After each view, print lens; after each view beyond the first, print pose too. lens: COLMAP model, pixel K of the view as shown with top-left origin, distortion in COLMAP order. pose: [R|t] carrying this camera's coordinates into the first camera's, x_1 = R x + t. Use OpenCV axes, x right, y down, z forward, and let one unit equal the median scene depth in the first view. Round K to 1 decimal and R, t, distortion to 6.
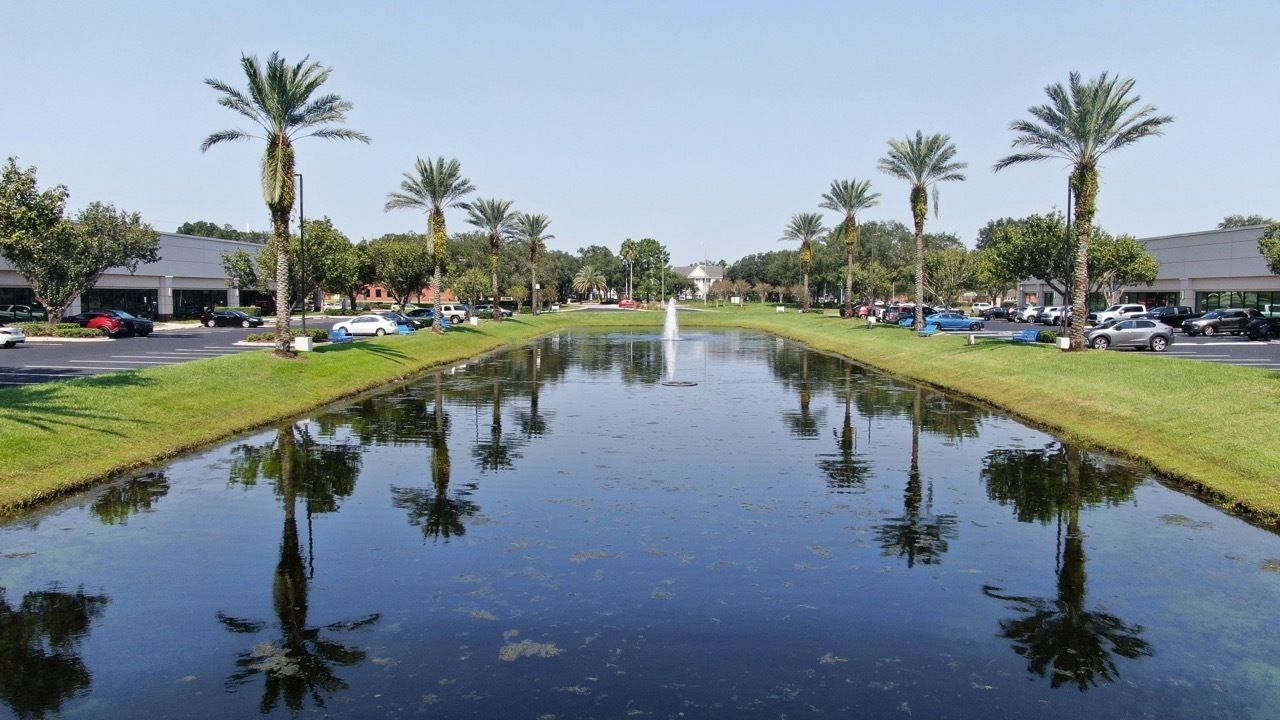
lens RADIAL K [[909.5, 0, 640.7], [0, 909.5, 358.1], [0, 0, 1]] dist [-0.005875, -0.001683]
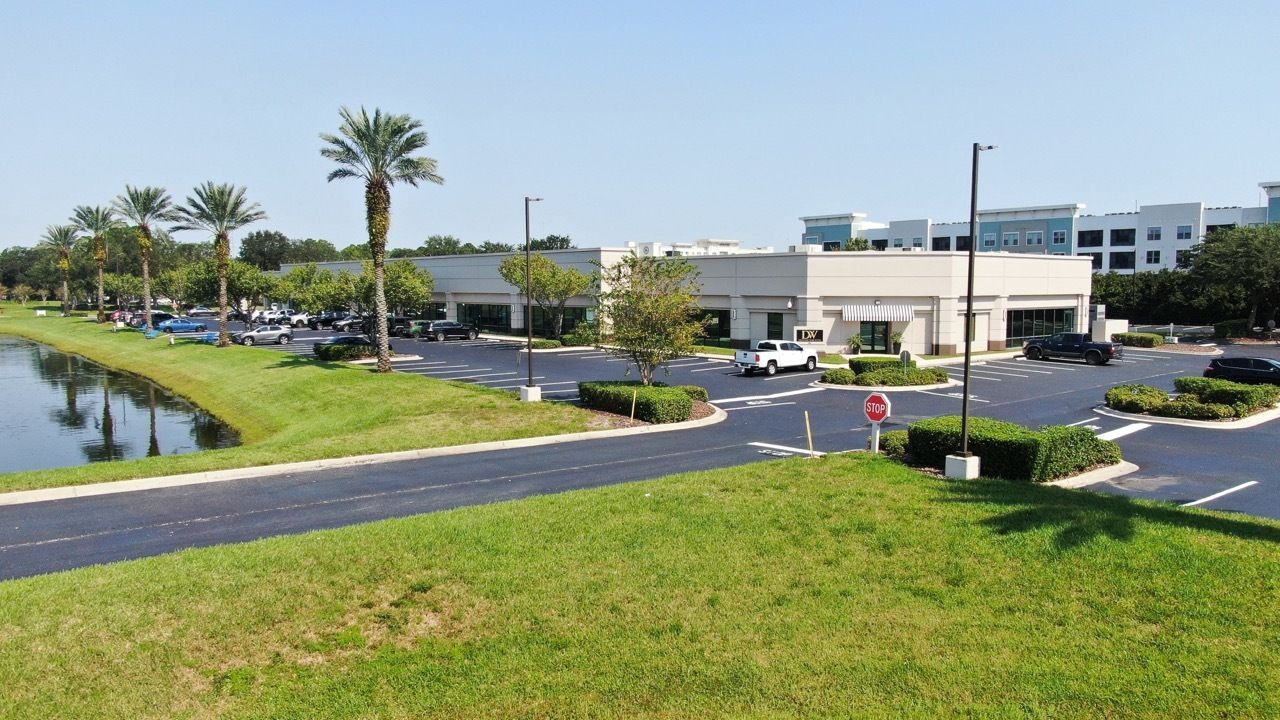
lens RADIAL K [[909.5, 0, 638.8], [0, 909.5, 366.0], [0, 0, 1]] dist [-0.005875, -0.001683]
pose [[0.756216, -0.059563, 0.651605, -0.015898], [0.046361, 0.998223, 0.037443, -0.000032], [-0.652677, 0.001894, 0.757634, -0.368859]]
